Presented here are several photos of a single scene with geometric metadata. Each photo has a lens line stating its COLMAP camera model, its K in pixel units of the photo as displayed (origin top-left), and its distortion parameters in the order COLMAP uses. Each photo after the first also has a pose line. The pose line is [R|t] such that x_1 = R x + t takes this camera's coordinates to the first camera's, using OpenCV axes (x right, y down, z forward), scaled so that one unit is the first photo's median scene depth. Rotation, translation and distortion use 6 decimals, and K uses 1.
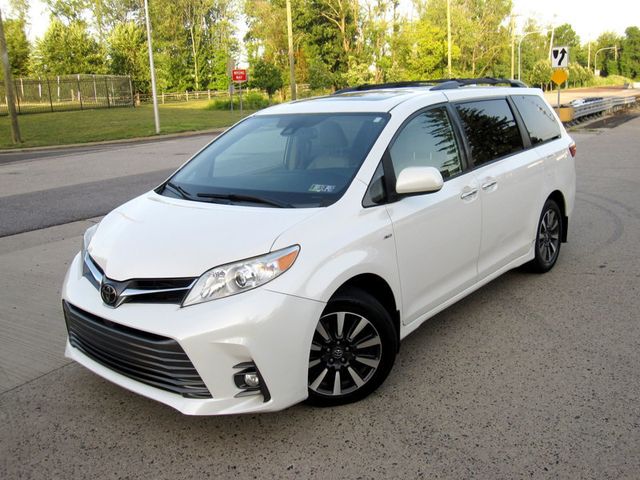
lens RADIAL K [[637.6, 0, 320.0], [0, 637.6, 240.0], [0, 0, 1]] dist [-0.068673, 0.021643]
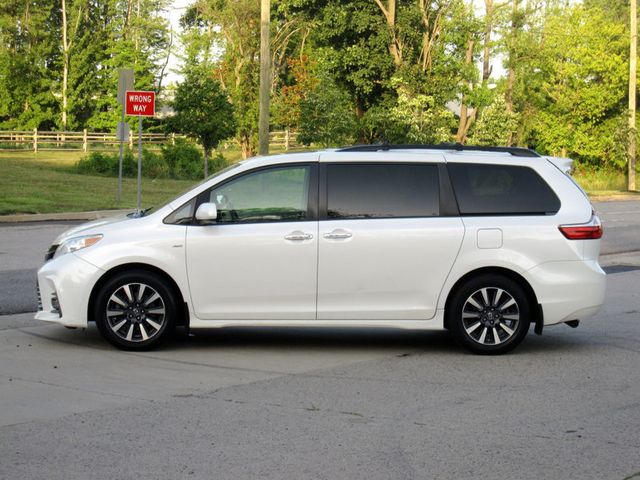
lens RADIAL K [[1556.3, 0, 320.0], [0, 1556.3, 240.0], [0, 0, 1]] dist [-0.129613, -0.137020]
pose [[0.997595, 0.065178, -0.023599, 0.020176], [-0.068245, 0.983164, -0.169502, 0.012601], [0.012153, 0.170705, 0.985247, -0.057074]]
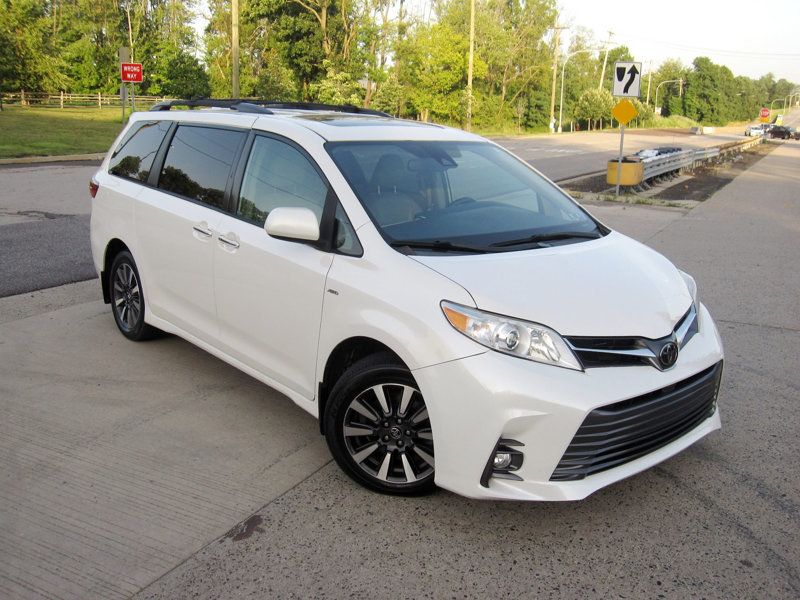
lens RADIAL K [[797.0, 0, 400.0], [0, 797.0, 300.0], [0, 0, 1]] dist [-0.068673, 0.021643]
pose [[0.991811, 0.051143, 0.117027, 0.030715], [-0.051556, 0.998670, 0.000498, -0.024163], [-0.116846, -0.006527, 0.993129, 0.095783]]
